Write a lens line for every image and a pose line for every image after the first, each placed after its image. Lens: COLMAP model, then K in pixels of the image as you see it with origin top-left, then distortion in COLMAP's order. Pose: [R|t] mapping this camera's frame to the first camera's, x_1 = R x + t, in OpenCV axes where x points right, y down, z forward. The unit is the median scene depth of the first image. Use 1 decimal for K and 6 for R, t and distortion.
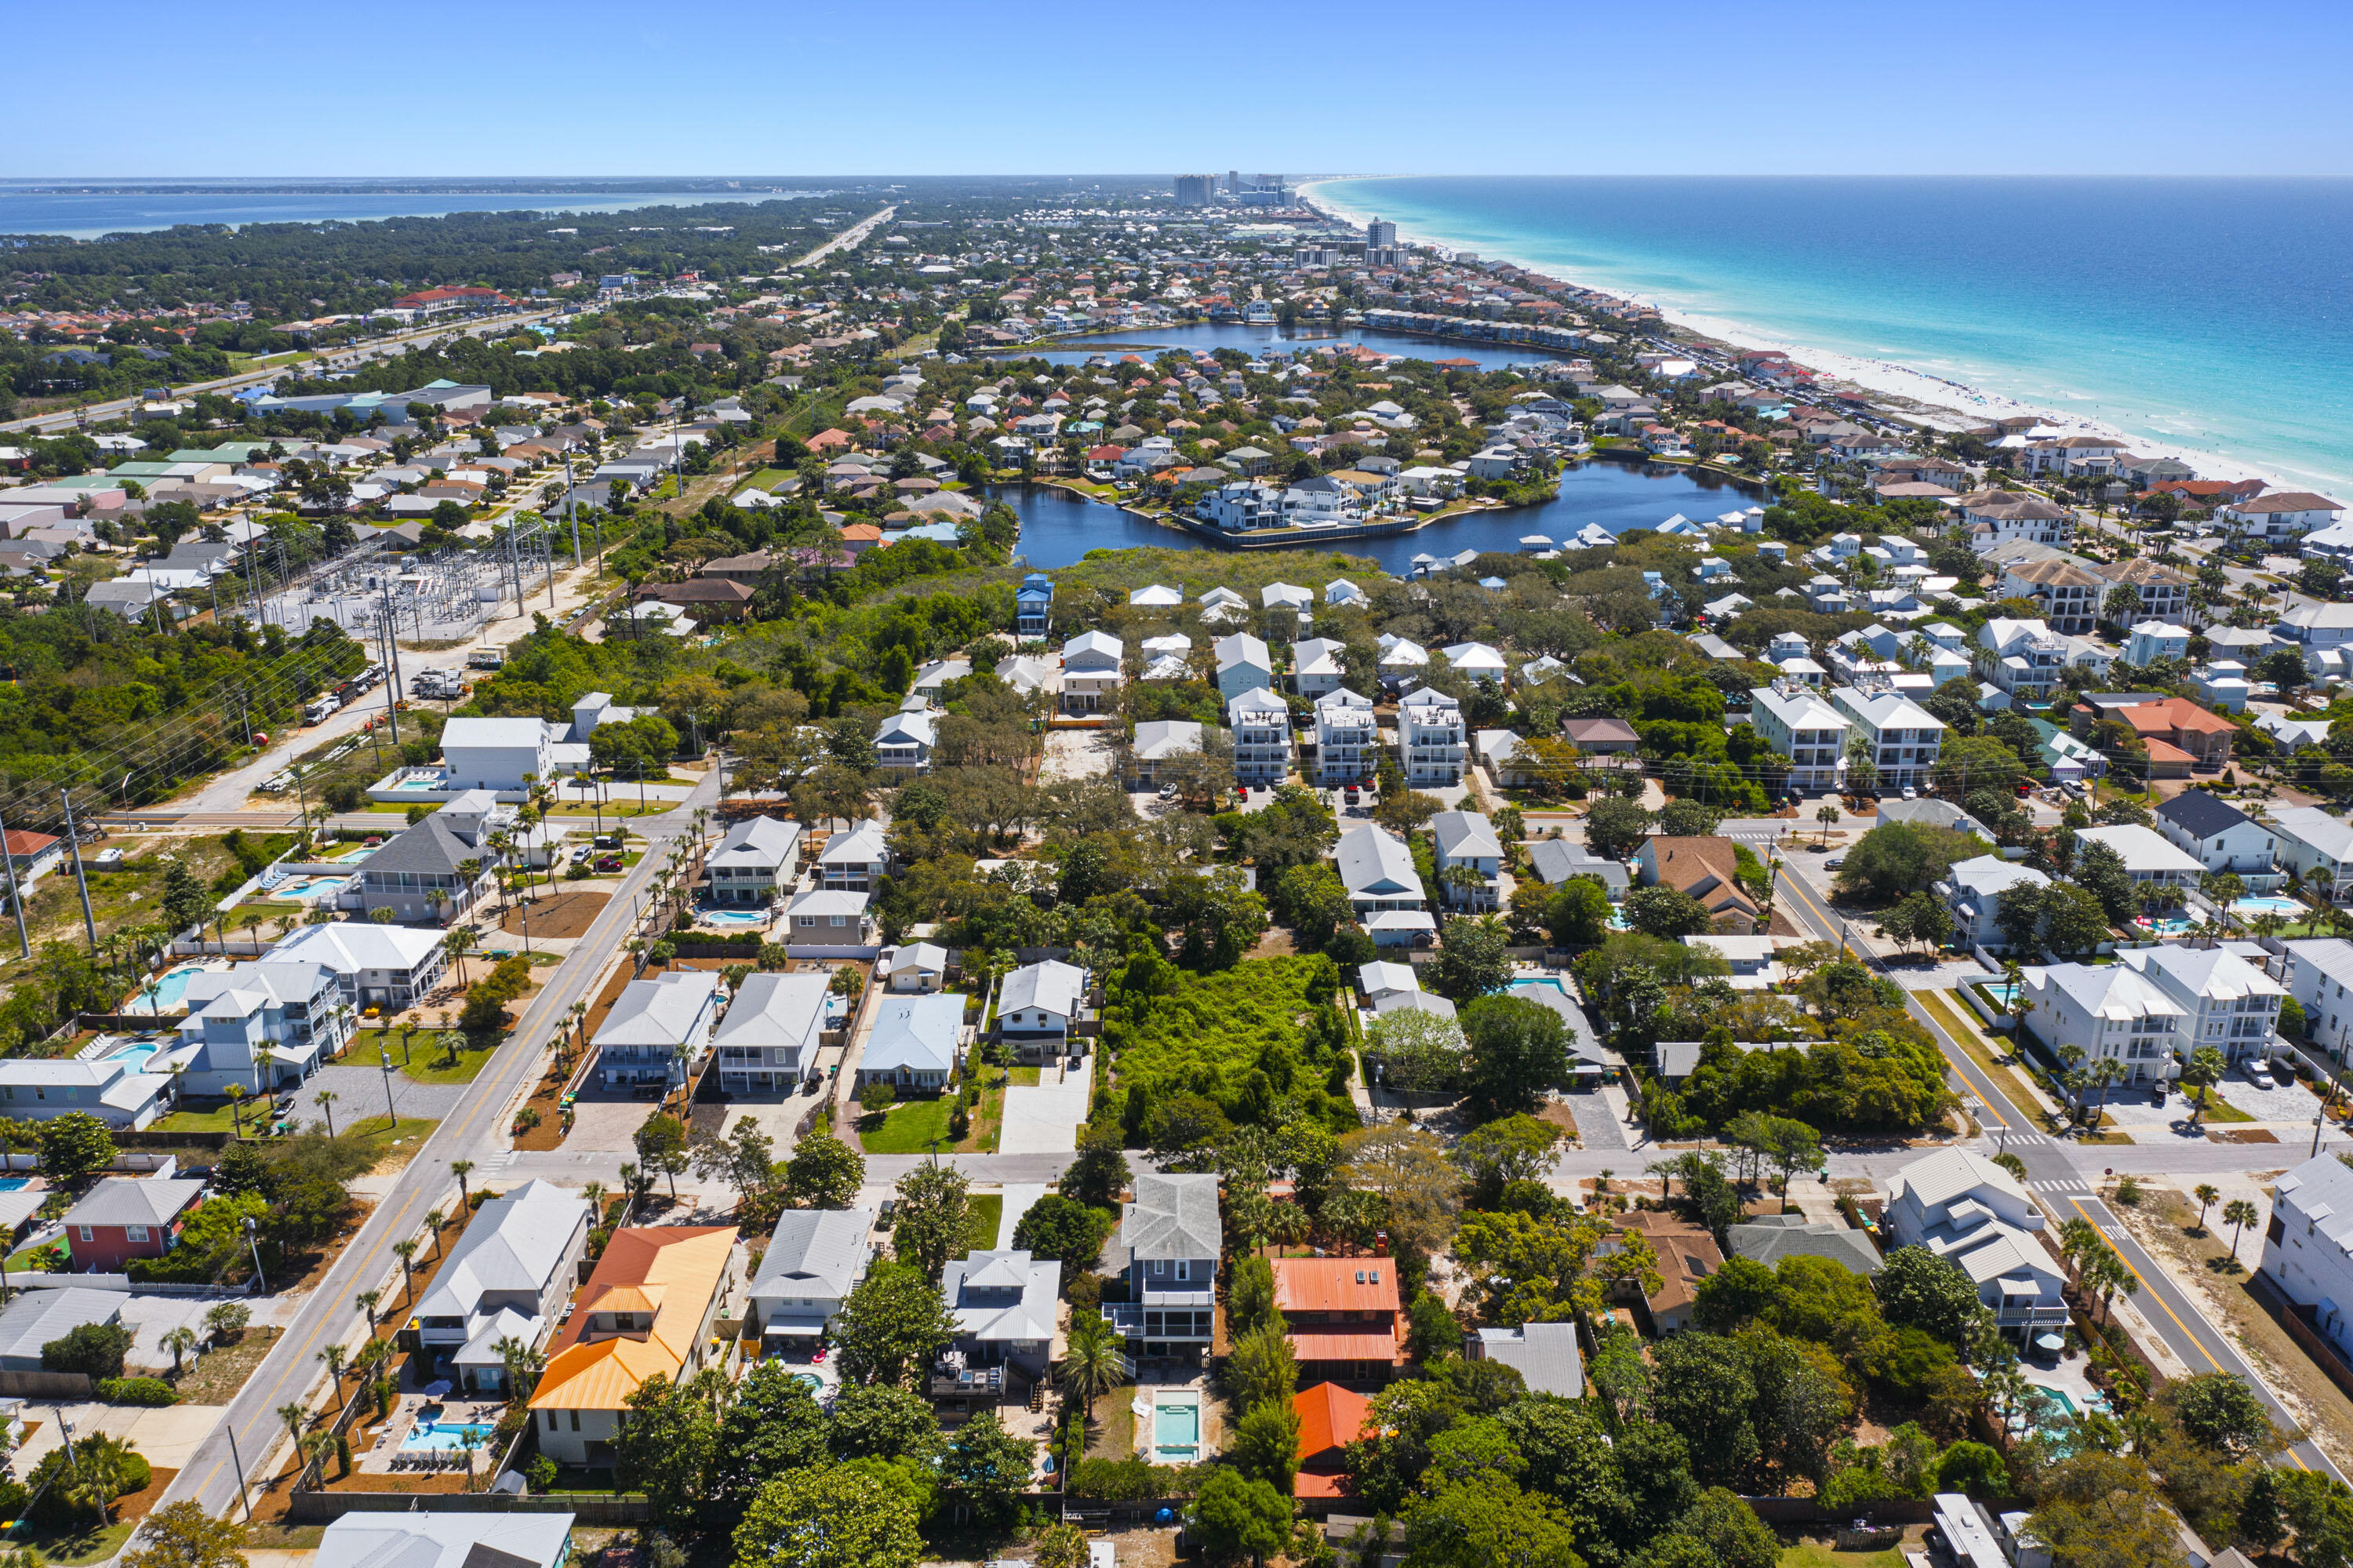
lens RADIAL K [[1881.4, 0, 1195.7], [0, 1881.4, 787.6], [0, 0, 1]] dist [-0.020896, 0.009401]
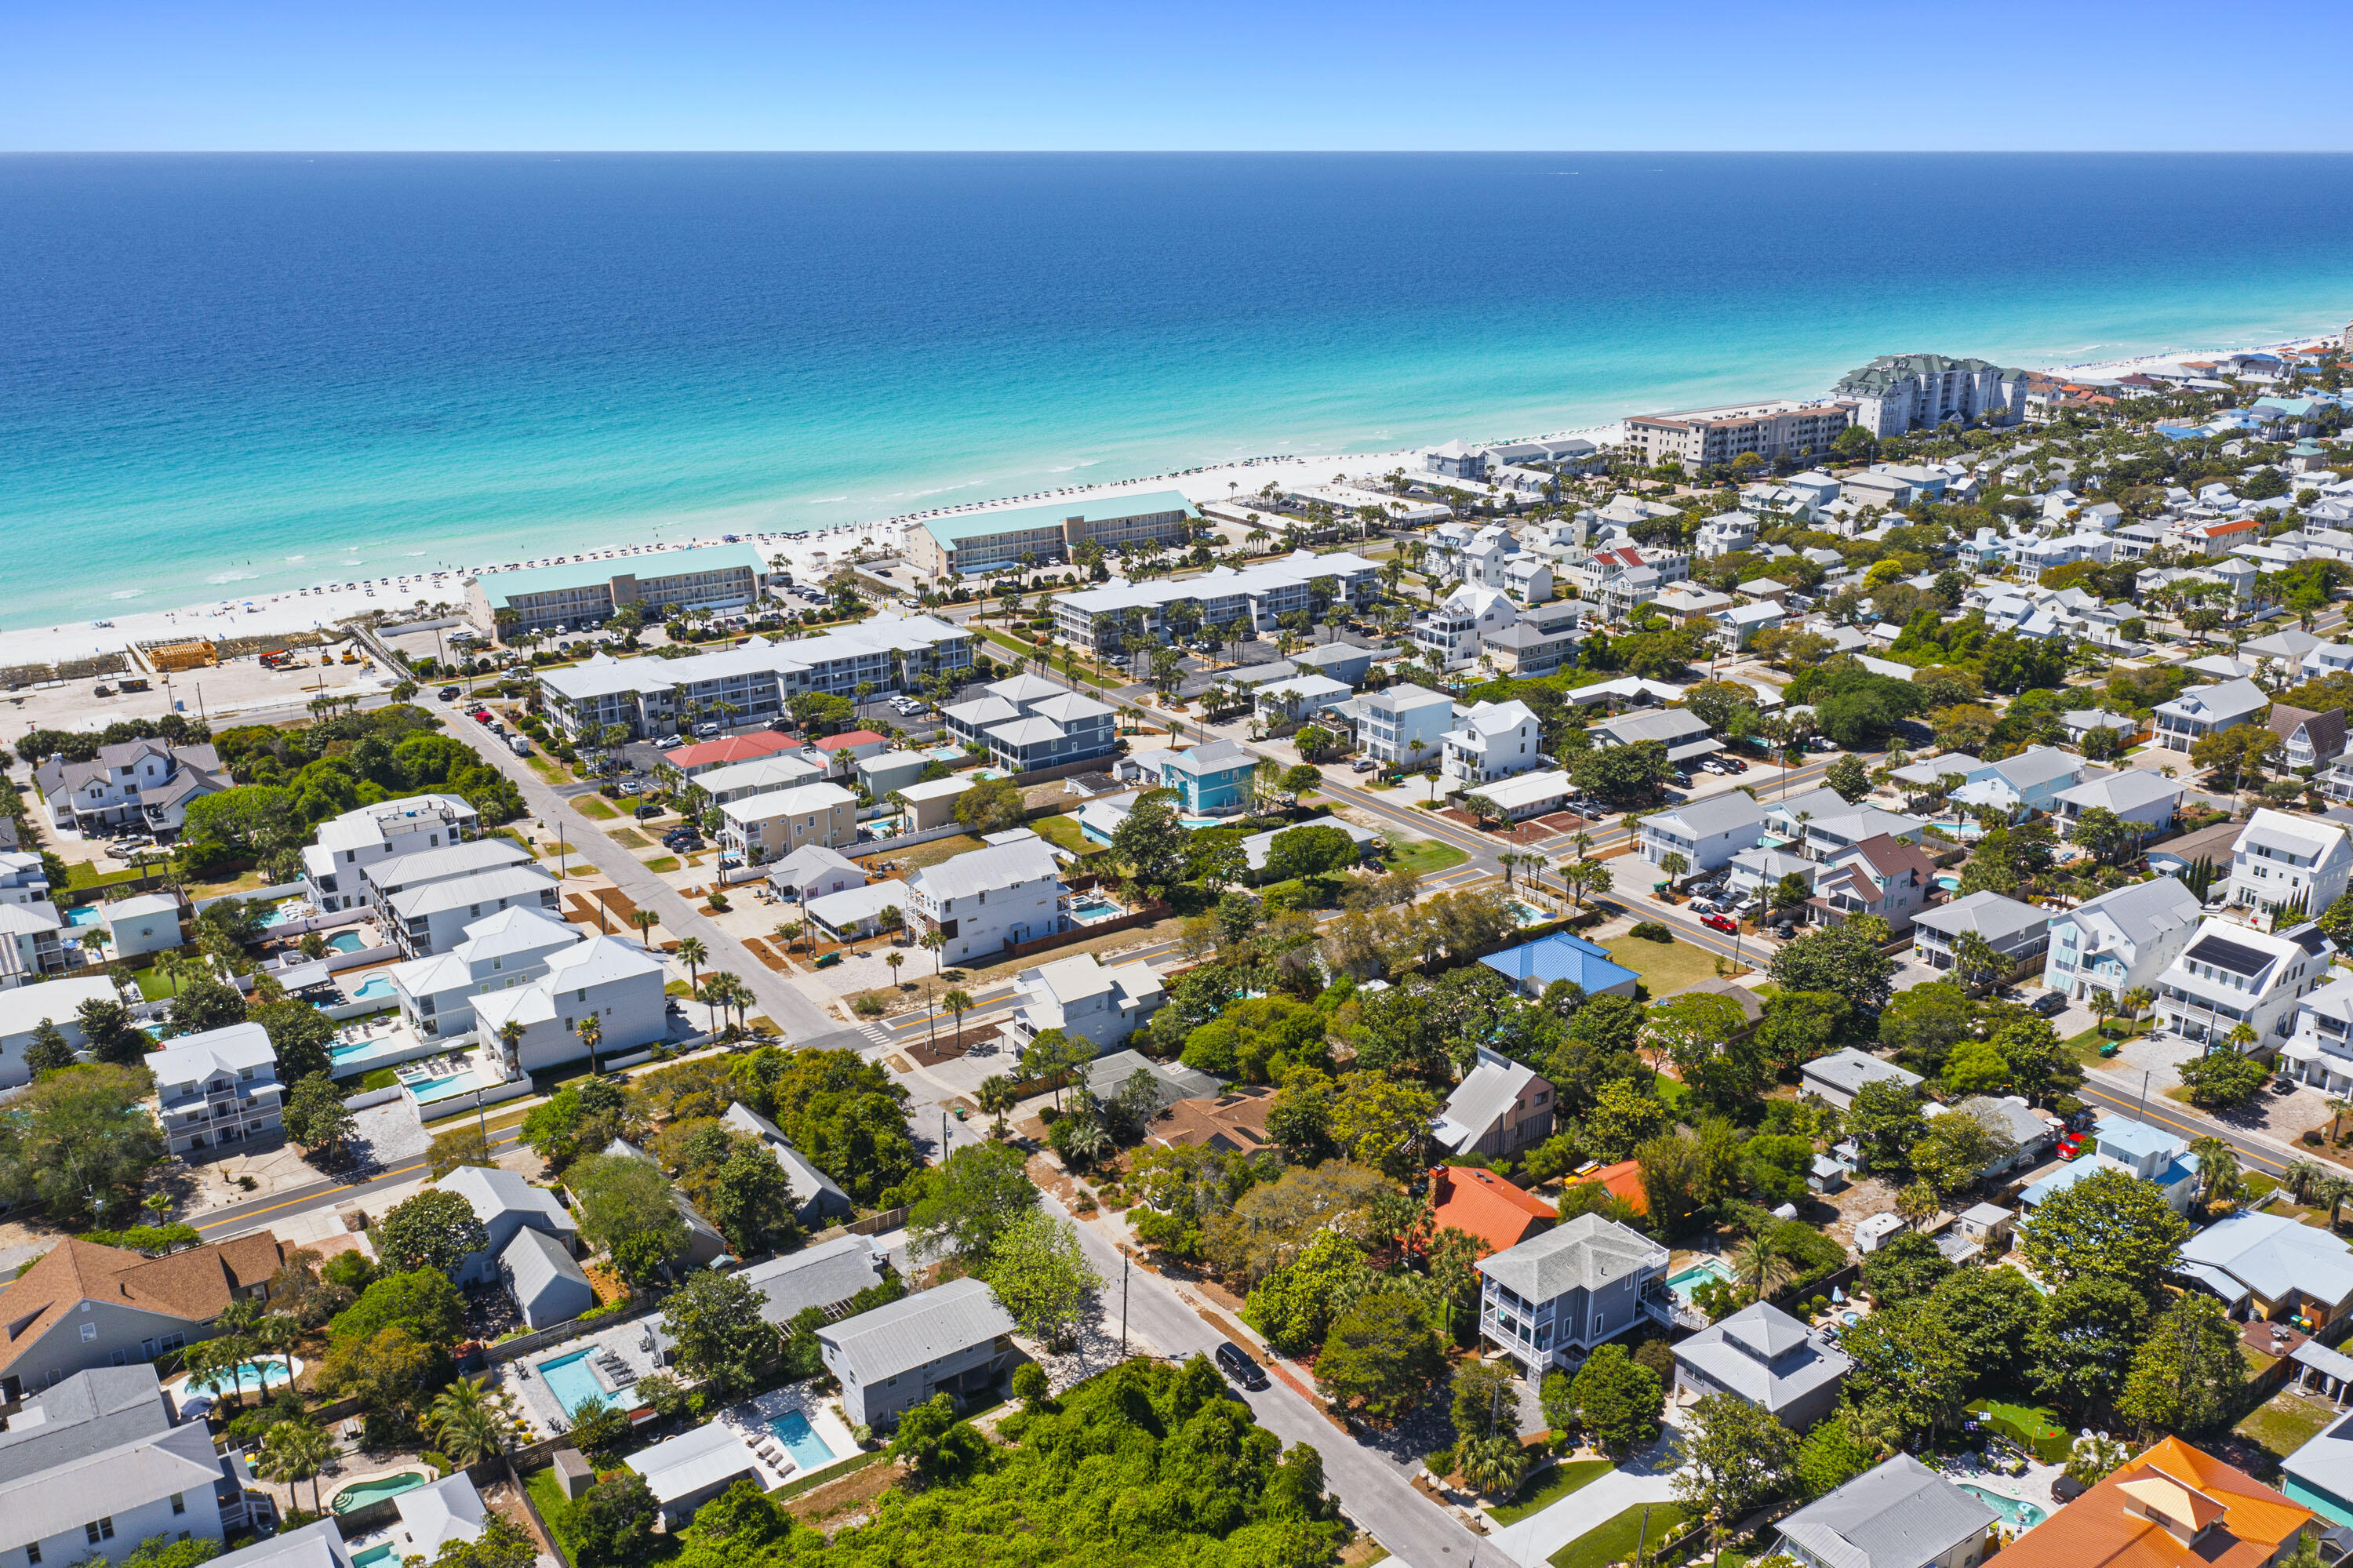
lens RADIAL K [[1881.4, 0, 1195.7], [0, 1881.4, 787.6], [0, 0, 1]] dist [-0.020896, 0.009401]
pose [[-0.577390, -0.258091, 0.774603, -0.318211], [0.252267, 0.845910, 0.469890, -0.256260], [-0.776519, 0.466717, -0.423312, 0.797414]]
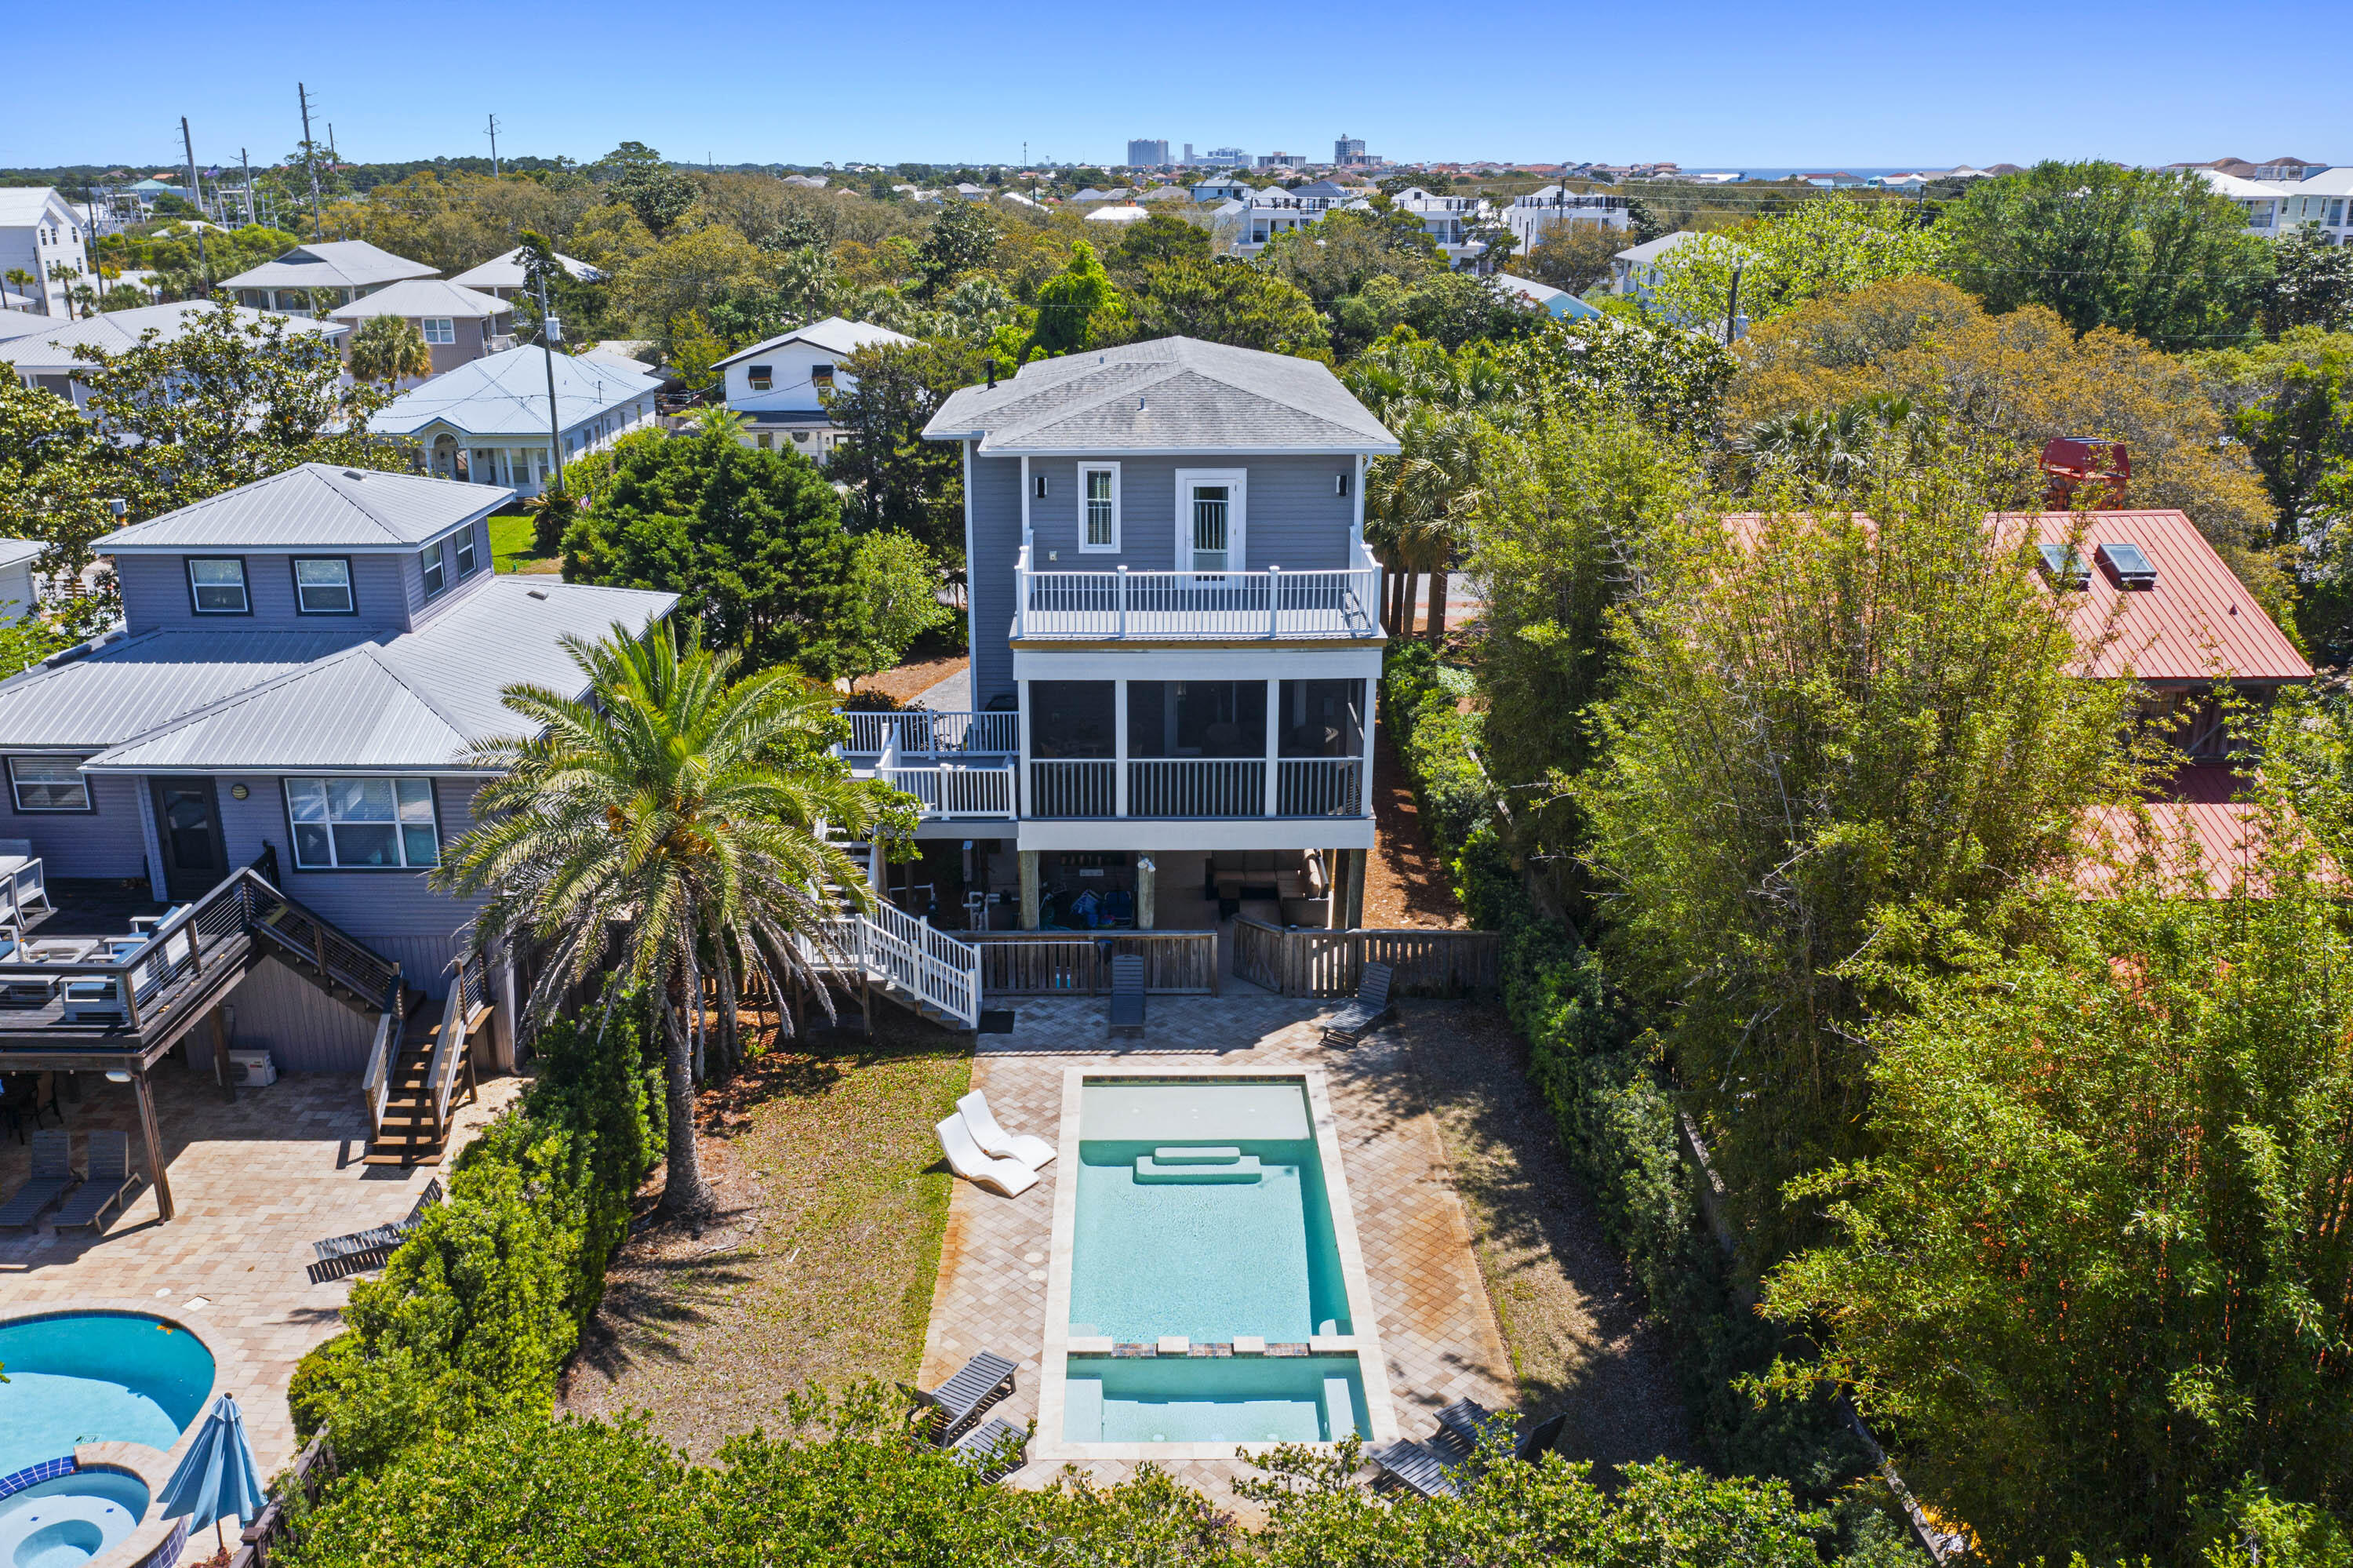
lens RADIAL K [[1892.9, 0, 1135.2], [0, 1892.9, 783.5], [0, 0, 1]] dist [0.000177, 0.003332]
pose [[0.999965, -0.003705, -0.007471, -0.007430], [0.003707, 0.999993, 0.000281, 0.153565], [0.007470, -0.000308, 0.999972, 0.426477]]
